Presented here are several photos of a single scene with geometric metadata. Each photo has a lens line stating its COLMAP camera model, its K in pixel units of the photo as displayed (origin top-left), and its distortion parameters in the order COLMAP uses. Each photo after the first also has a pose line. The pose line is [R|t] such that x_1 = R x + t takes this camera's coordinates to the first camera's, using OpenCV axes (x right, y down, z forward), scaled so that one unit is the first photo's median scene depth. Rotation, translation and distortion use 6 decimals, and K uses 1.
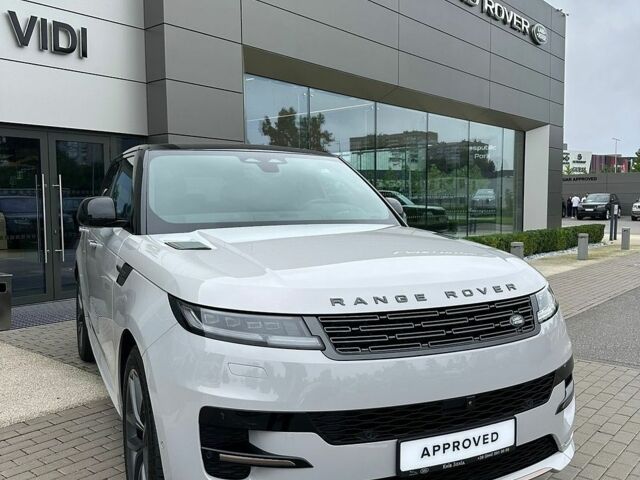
lens RADIAL K [[588.2, 0, 320.0], [0, 588.2, 240.0], [0, 0, 1]] dist [0.147224, -0.301478]
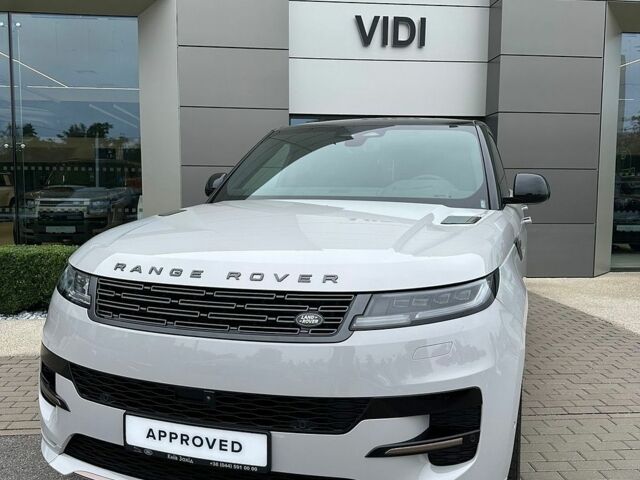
lens RADIAL K [[566.9, 0, 320.0], [0, 566.9, 240.0], [0, 0, 1]] dist [0.151185, -0.260733]
pose [[0.715598, 0.076734, -0.694285, 0.576741], [-0.052770, 0.997046, 0.055805, -0.009340], [0.696516, -0.003297, 0.717534, 0.312123]]
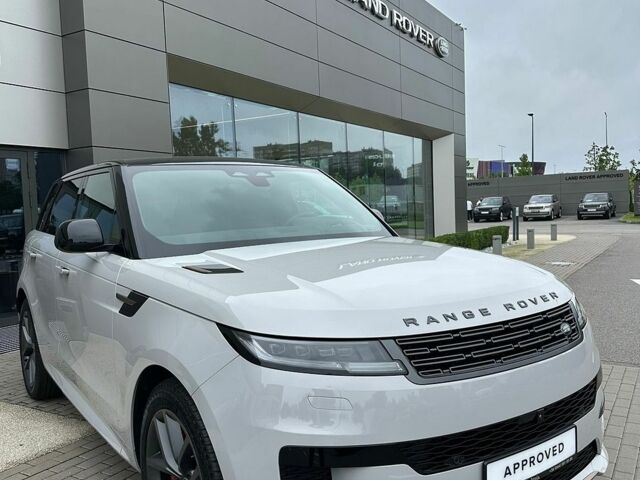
lens RADIAL K [[588.2, 0, 320.0], [0, 588.2, 240.0], [0, 0, 1]] dist [0.147224, -0.301478]
pose [[0.985444, -0.040716, 0.165055, -0.158898], [0.043315, 0.998987, -0.012174, -0.013117], [-0.164392, 0.019146, 0.986209, 0.048408]]
